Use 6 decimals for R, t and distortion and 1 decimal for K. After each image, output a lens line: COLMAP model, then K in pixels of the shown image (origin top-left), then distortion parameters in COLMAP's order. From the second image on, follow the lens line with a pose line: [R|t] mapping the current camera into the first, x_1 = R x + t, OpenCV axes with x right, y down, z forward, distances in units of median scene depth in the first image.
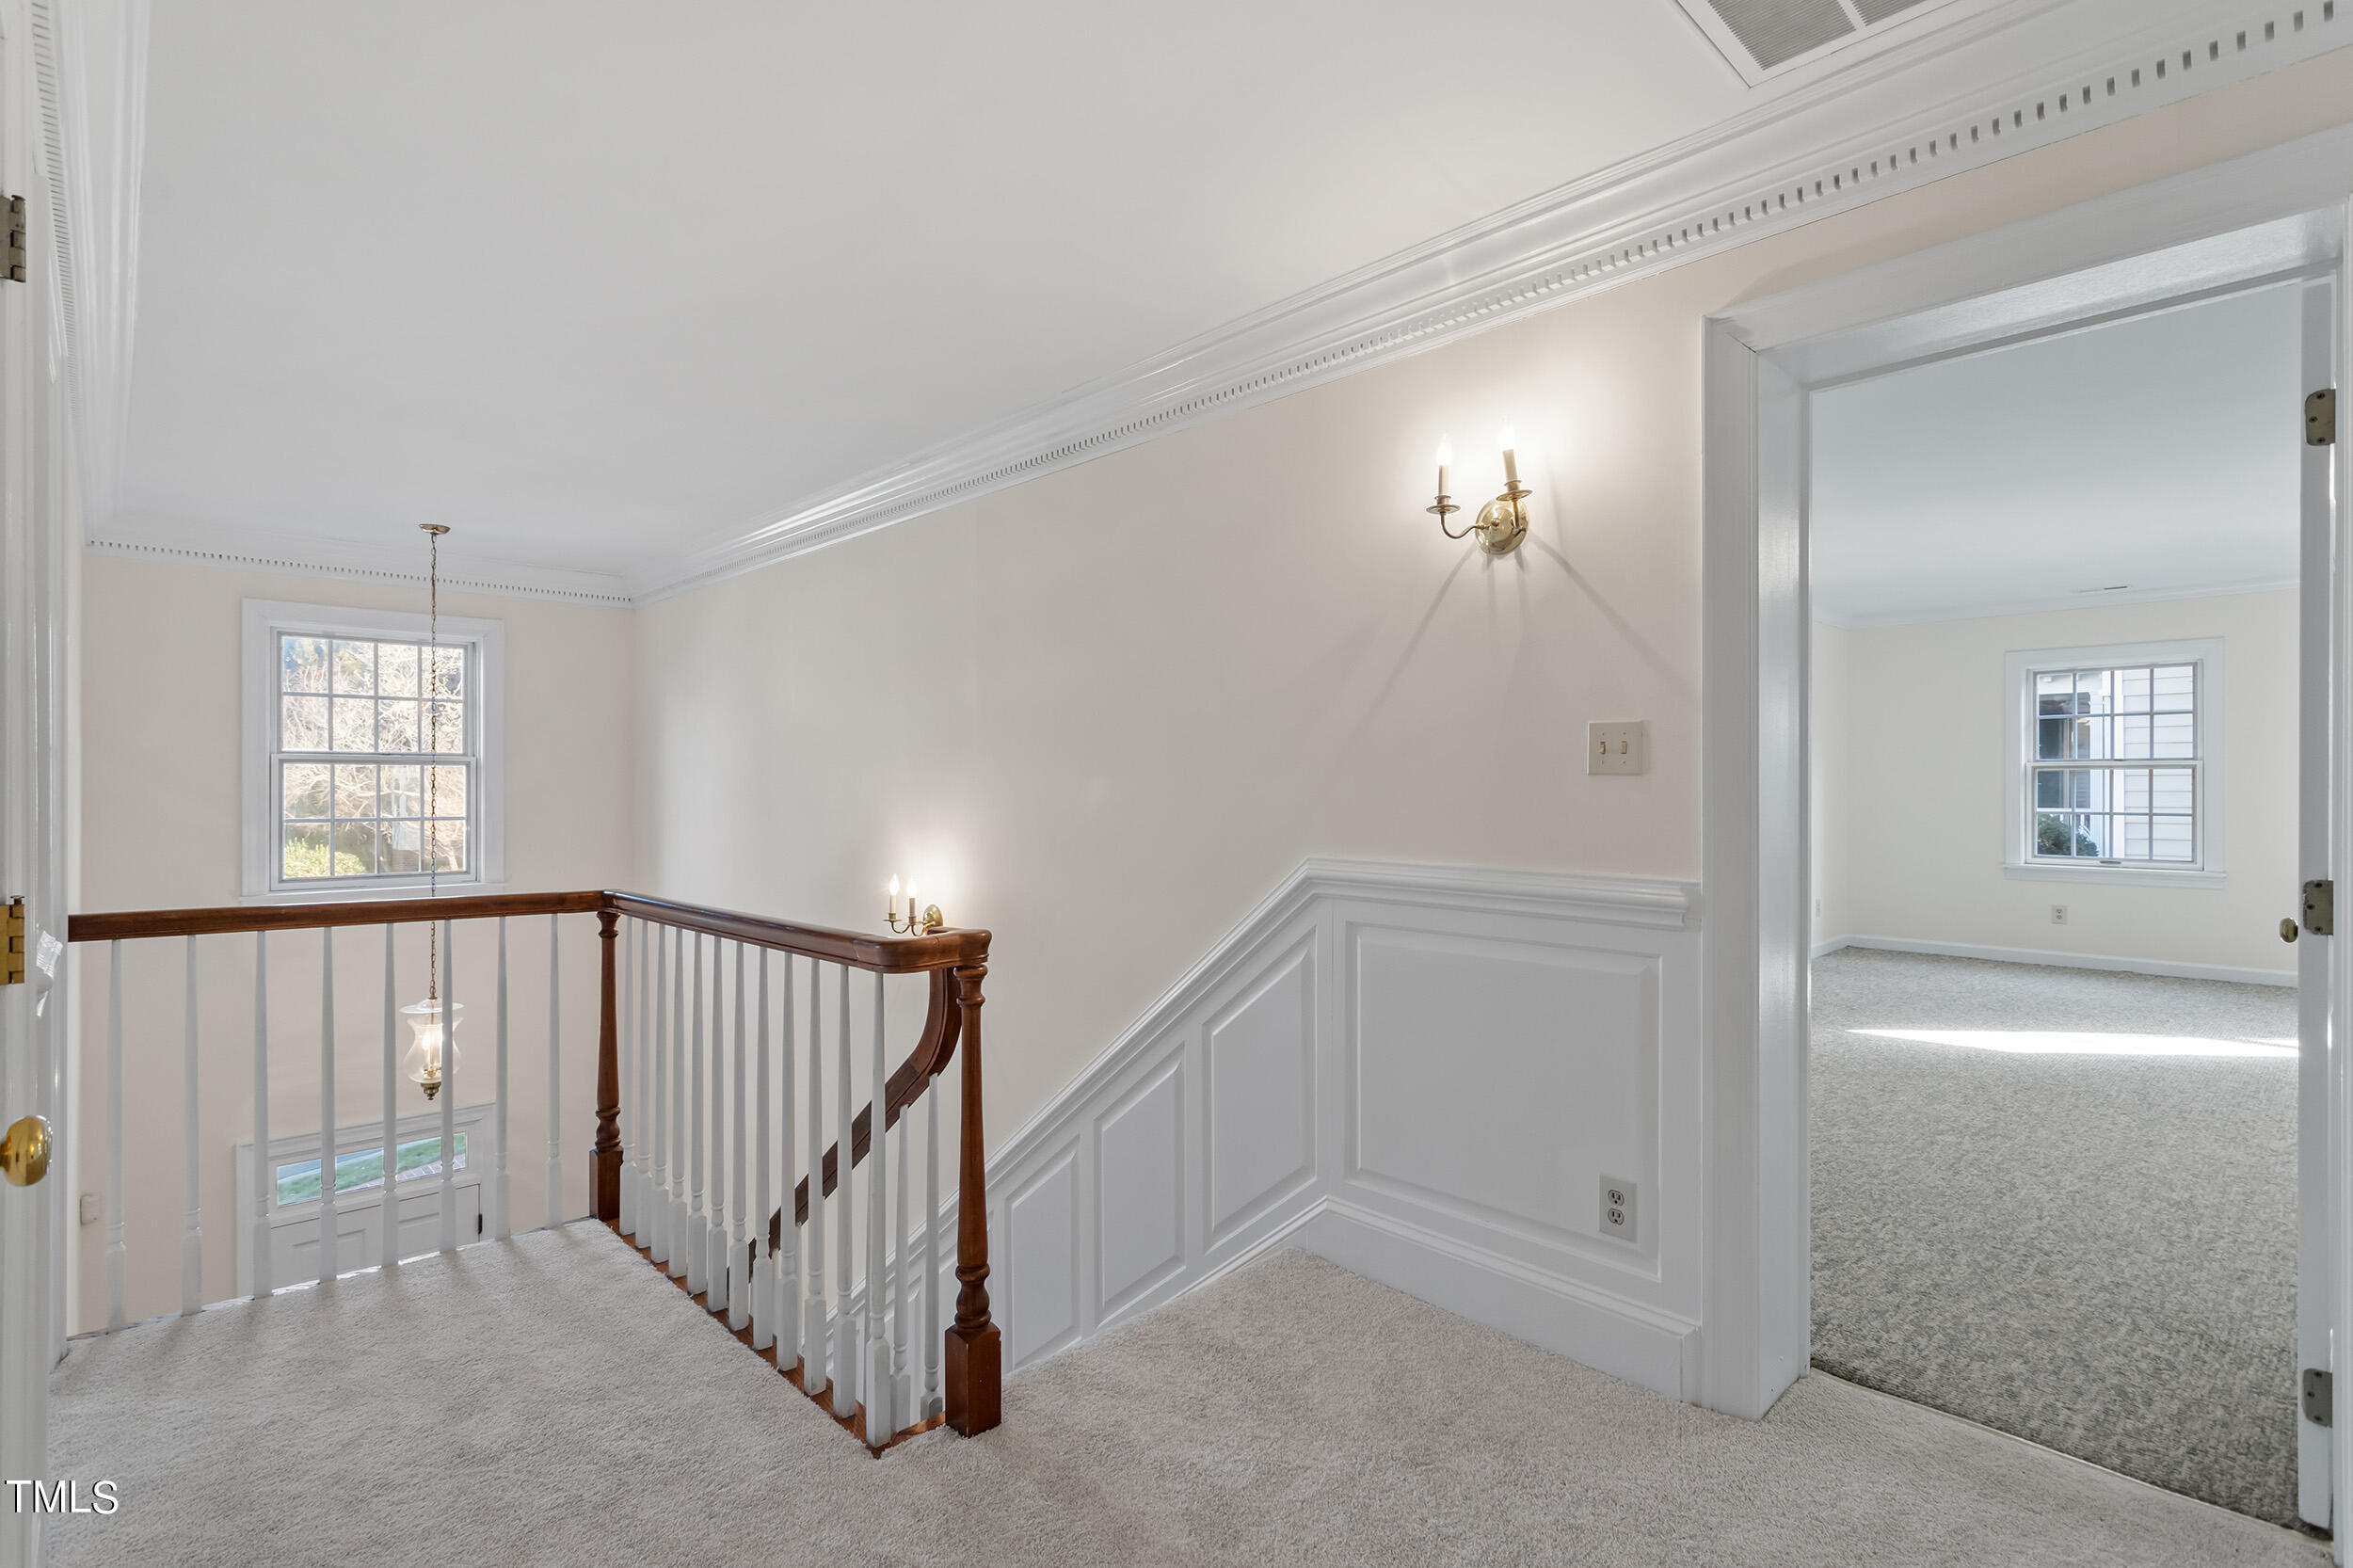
lens RADIAL K [[1135.7, 0, 1181.6], [0, 1135.7, 777.2], [0, 0, 1]] dist [0.010181, 0.000717]
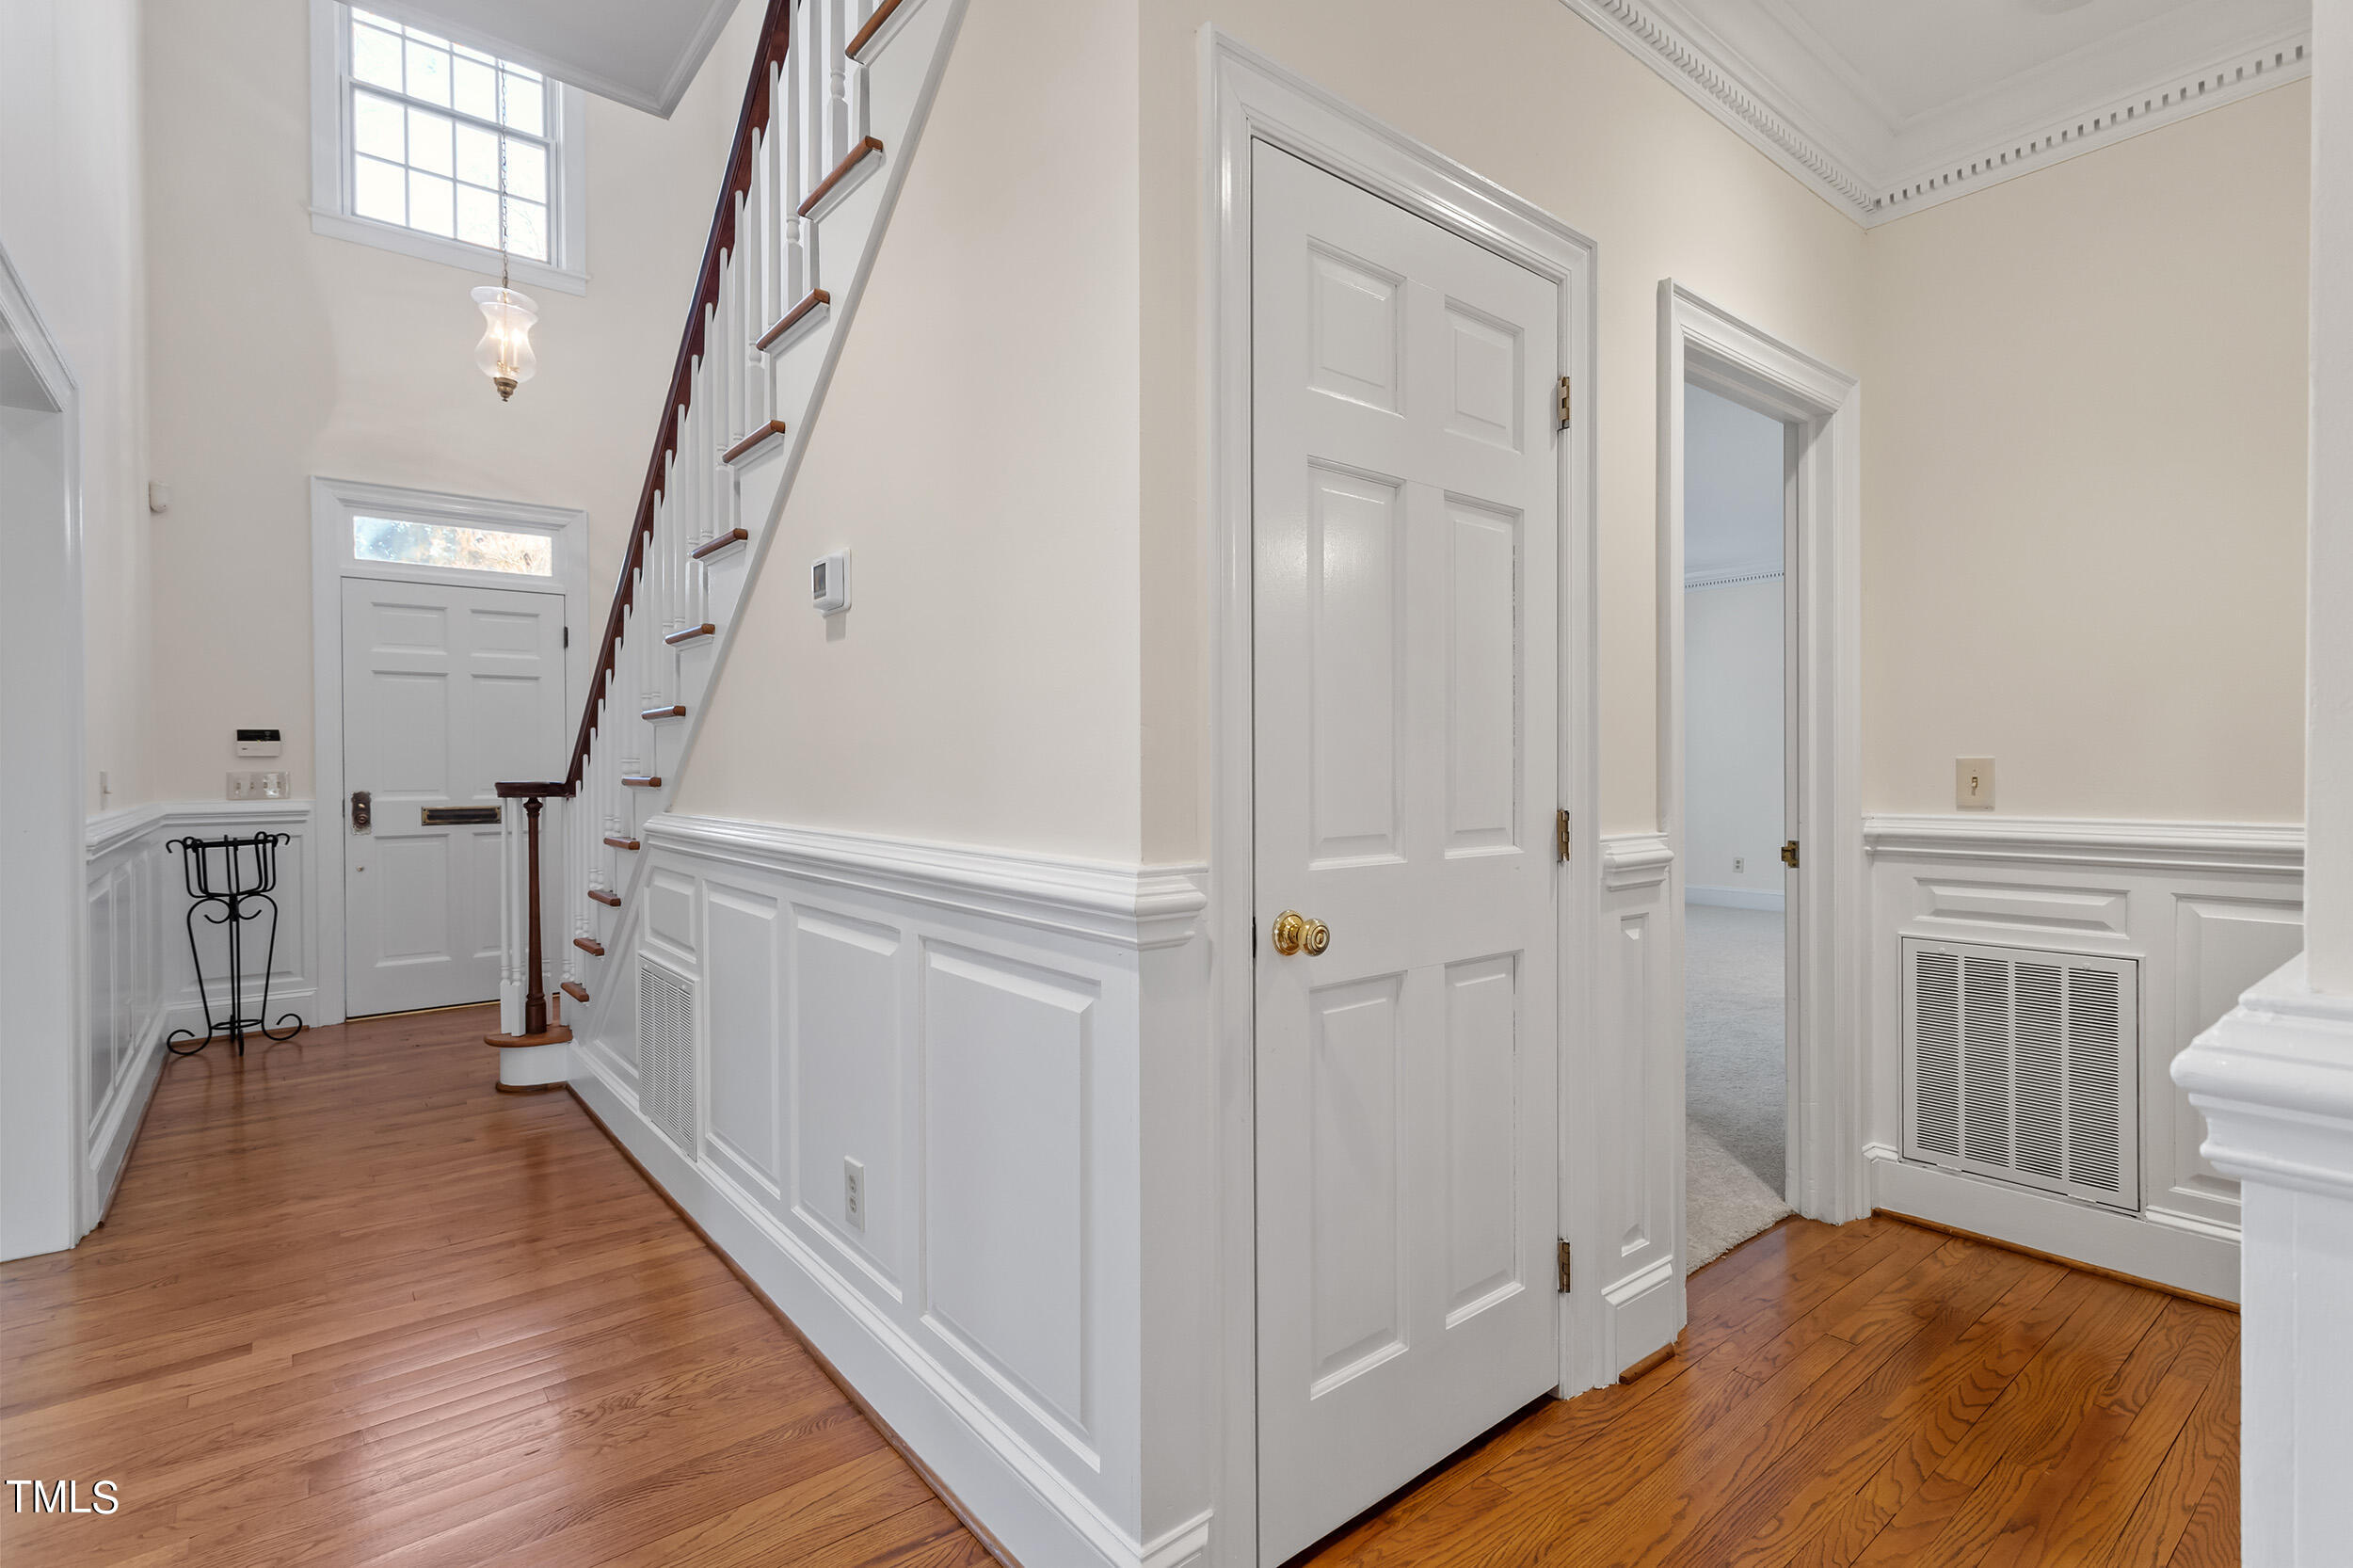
lens RADIAL K [[1135.7, 0, 1162.4], [0, 1135.7, 768.9], [0, 0, 1]] dist [0.010181, 0.000717]
pose [[0.995392, -0.000973, -0.095885, -0.046951], [0.002052, 0.999936, 0.011157, 0.529033], [0.095868, -0.011303, 0.995330, 0.134443]]
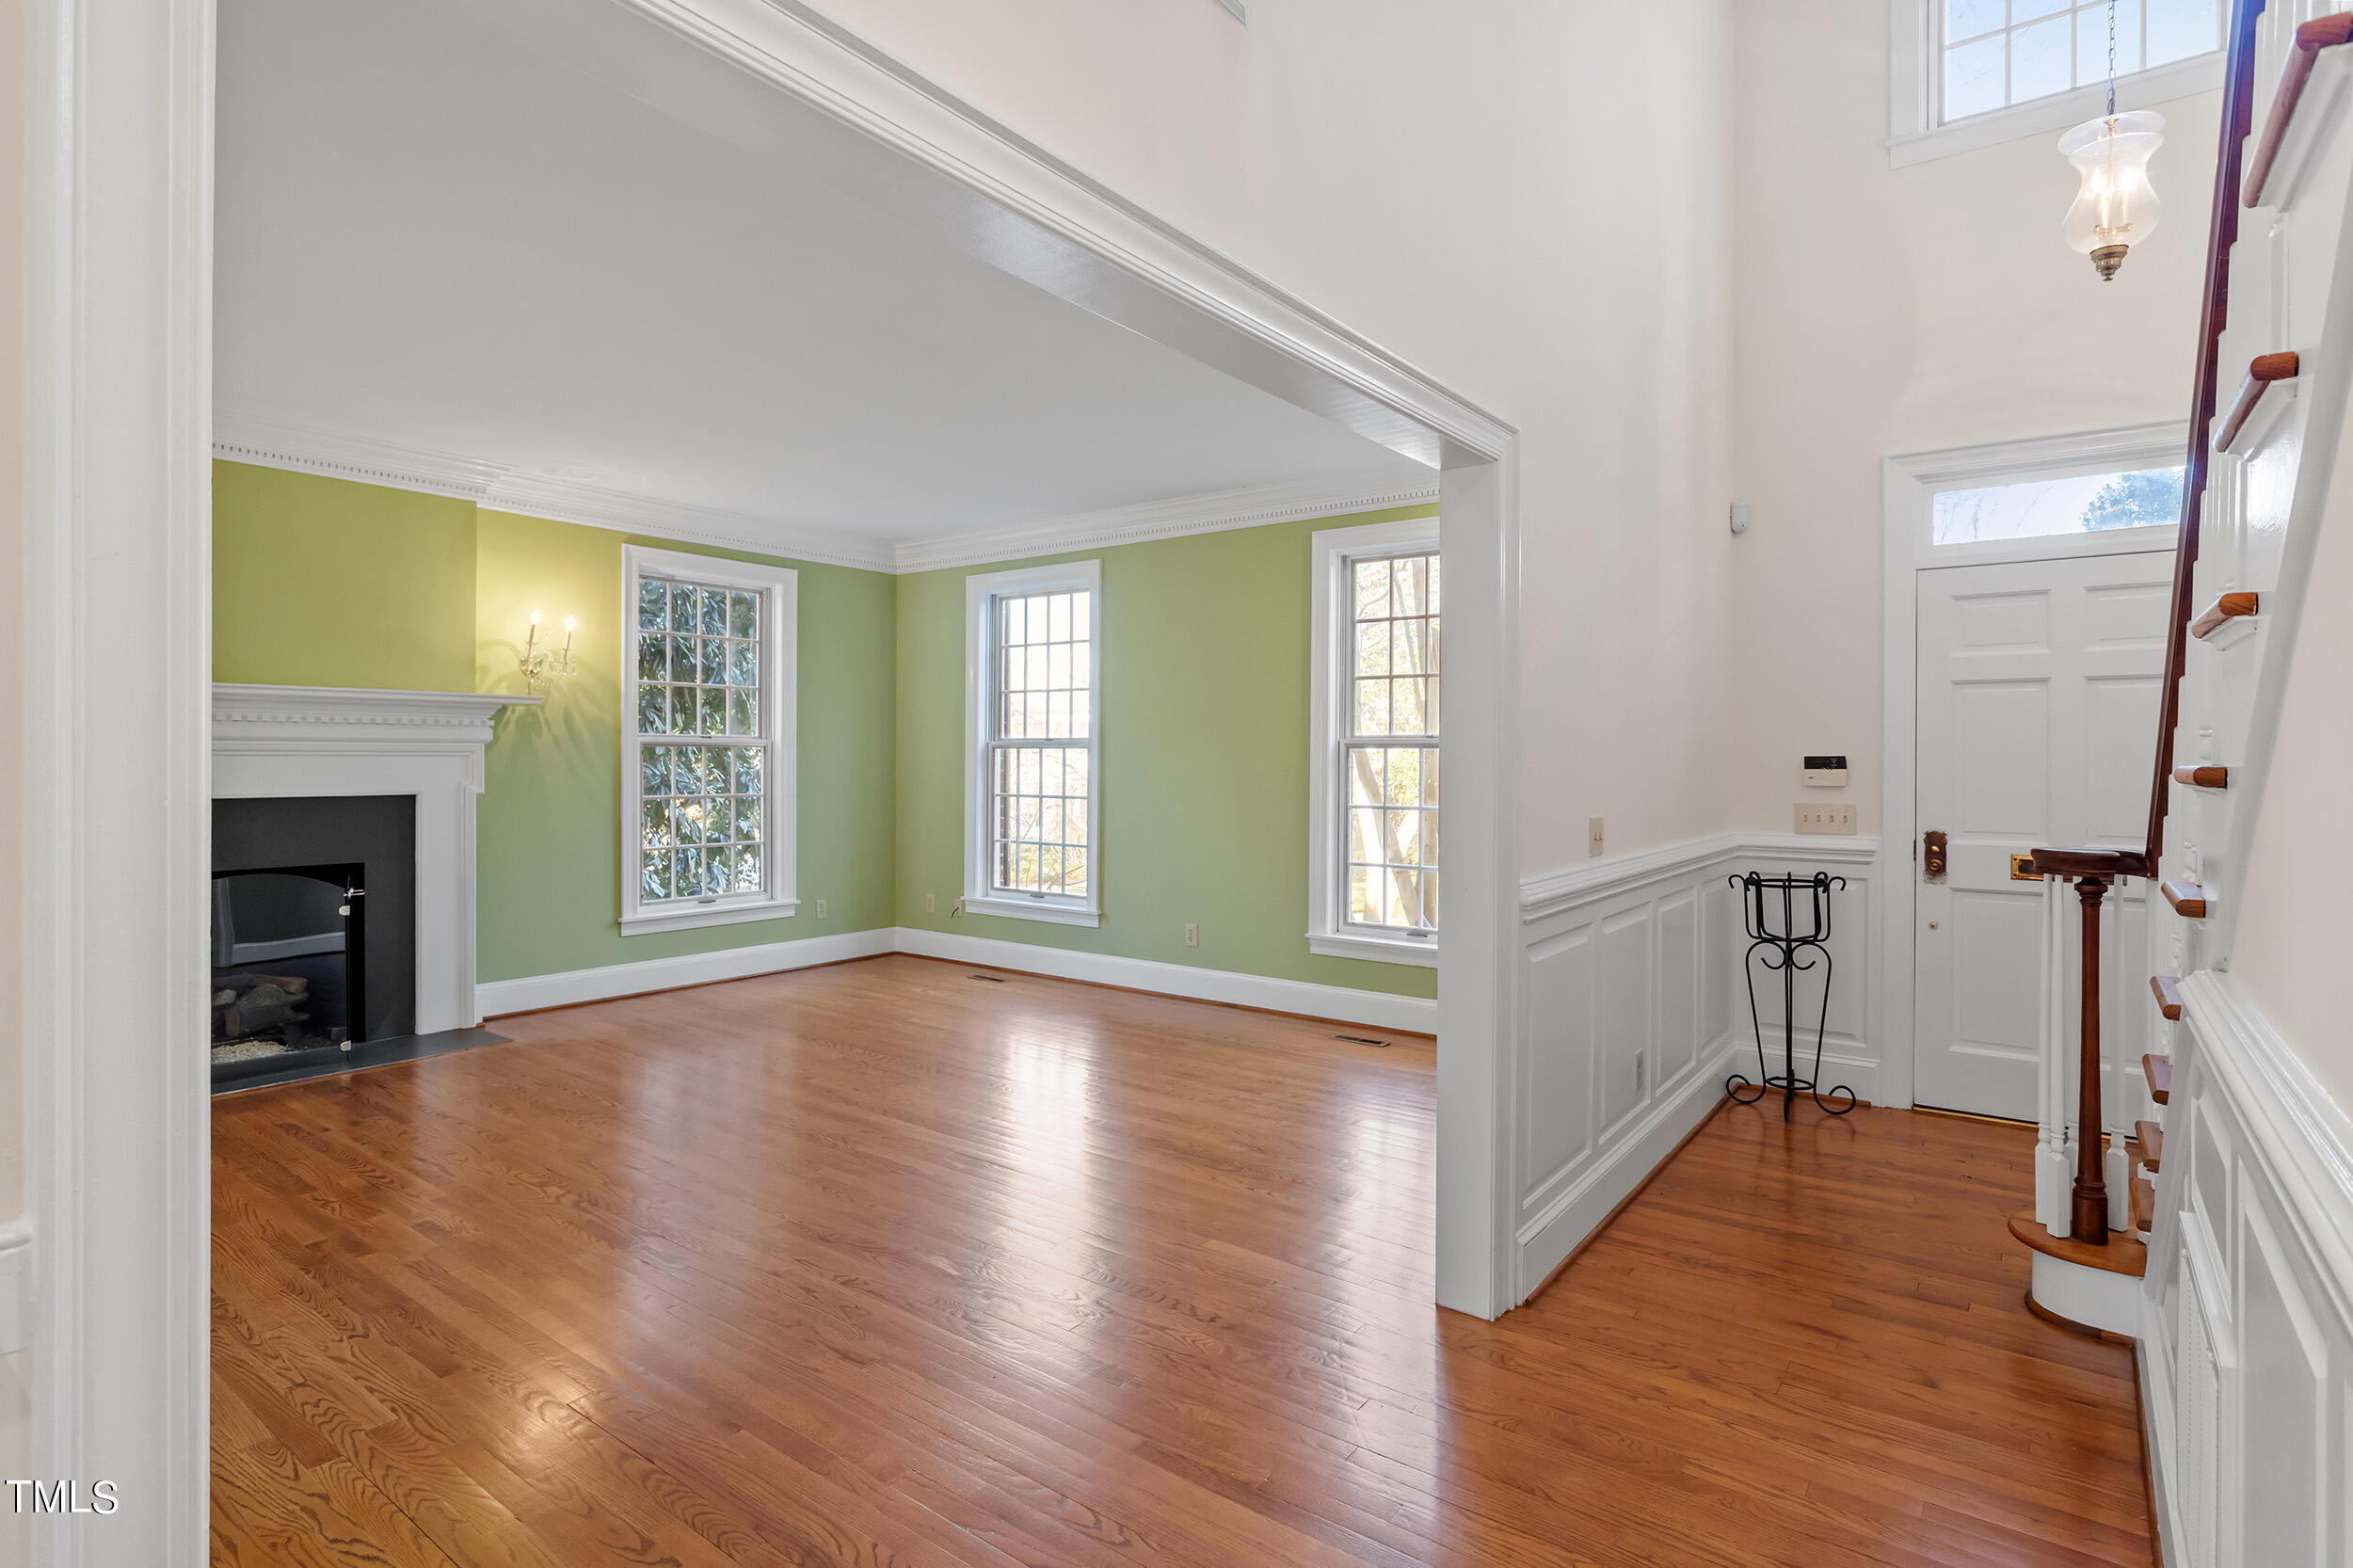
lens RADIAL K [[1175.1, 0, 1164.4], [0, 1175.1, 762.6], [0, 0, 1]] dist [-0.005272, -0.000170]
pose [[0.163763, 0.008866, -0.986460, -0.102622], [0.004005, 0.999945, 0.009652, 0.502258], [0.986492, -0.005532, 0.163718, 0.361281]]
